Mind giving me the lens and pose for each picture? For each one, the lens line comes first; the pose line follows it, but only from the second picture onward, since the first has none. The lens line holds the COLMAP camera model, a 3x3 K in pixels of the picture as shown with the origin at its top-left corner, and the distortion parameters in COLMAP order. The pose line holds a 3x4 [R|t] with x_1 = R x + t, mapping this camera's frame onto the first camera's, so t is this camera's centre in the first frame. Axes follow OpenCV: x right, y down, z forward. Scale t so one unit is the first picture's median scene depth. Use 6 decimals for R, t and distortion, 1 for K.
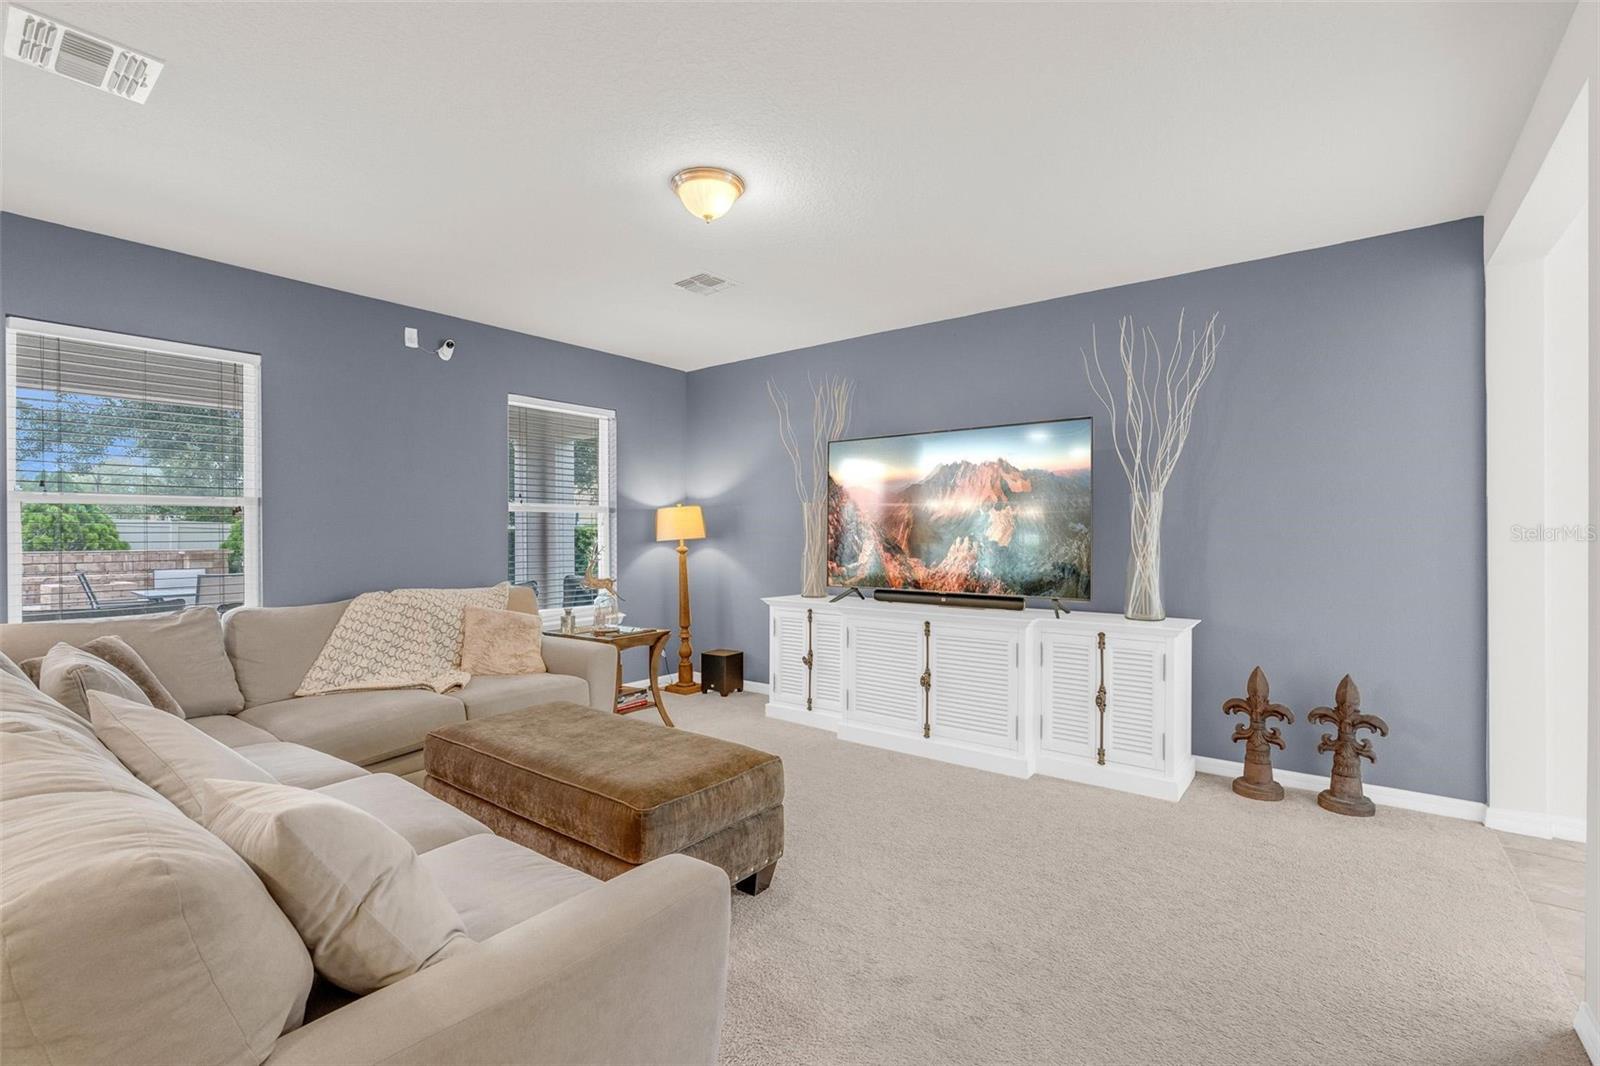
lens RADIAL K [[722.3, 0, 803.3], [0, 722.3, 539.3], [0, 0, 1]] dist [0.001153, 0.000108]
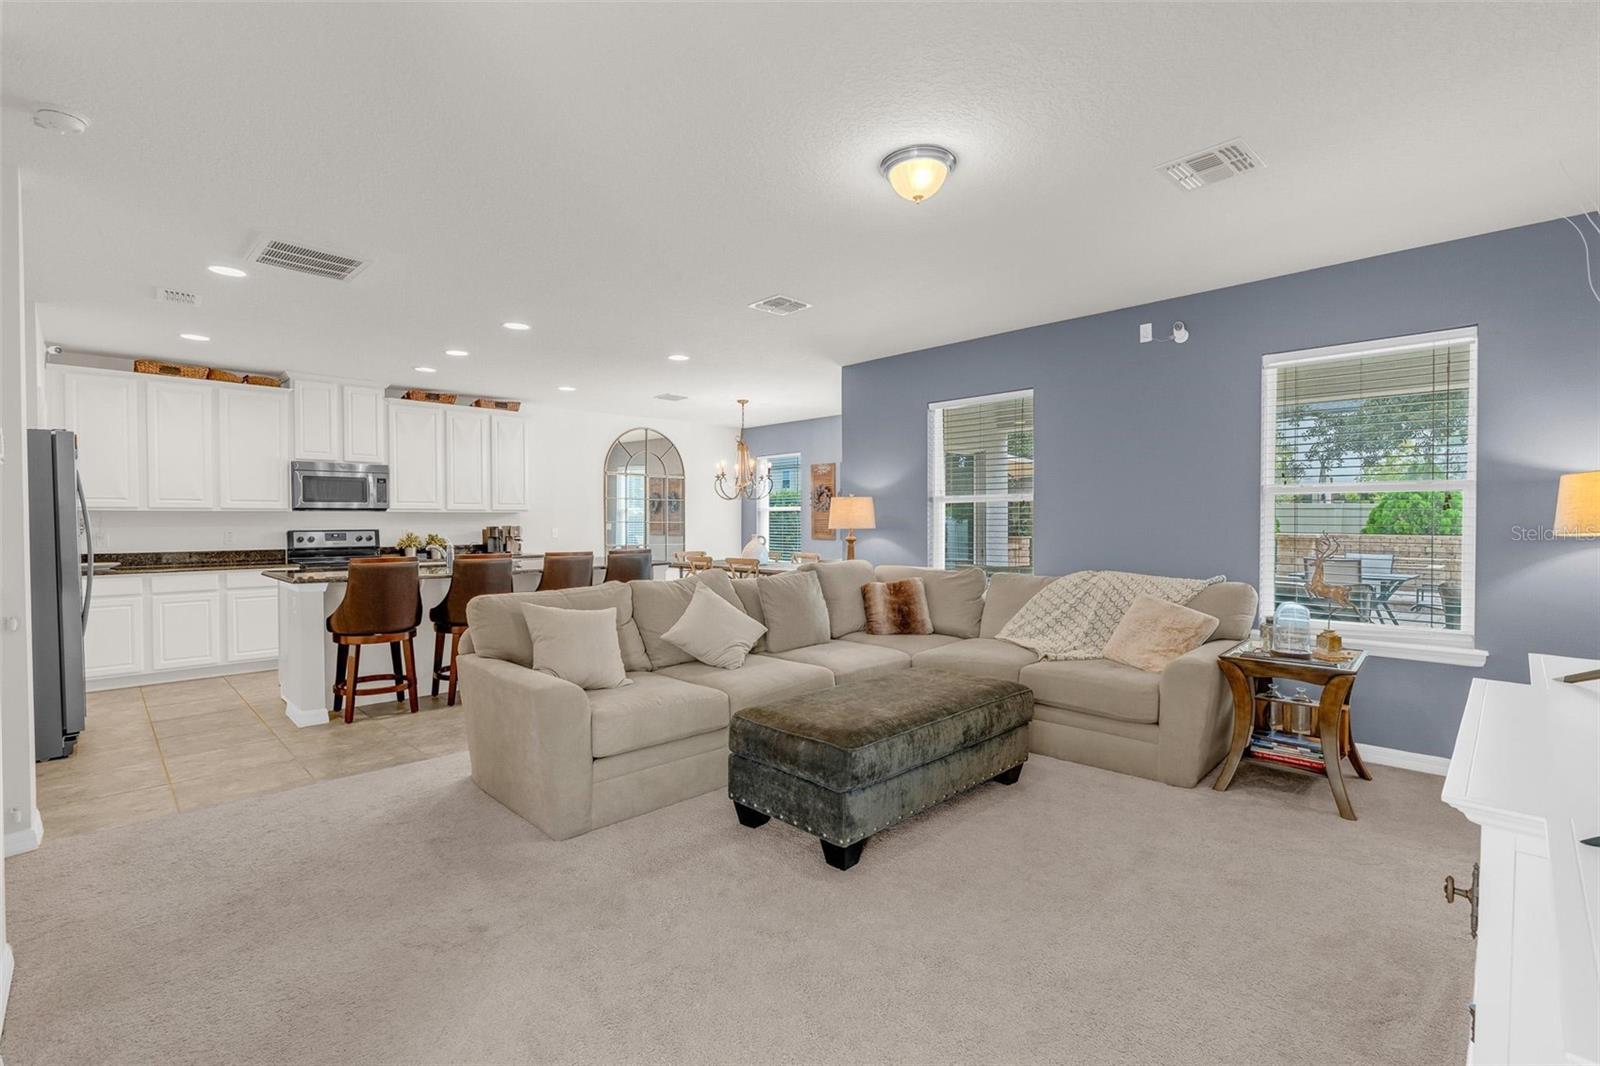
lens RADIAL K [[722.3, 0, 804.6], [0, 722.3, 527.7], [0, 0, 1]] dist [0.001153, 0.000108]
pose [[-0.119162, 0.009273, -0.992832, 0.537961], [-0.002973, 0.999949, 0.009696, -0.007630], [0.992870, 0.004107, -0.119128, 0.626939]]
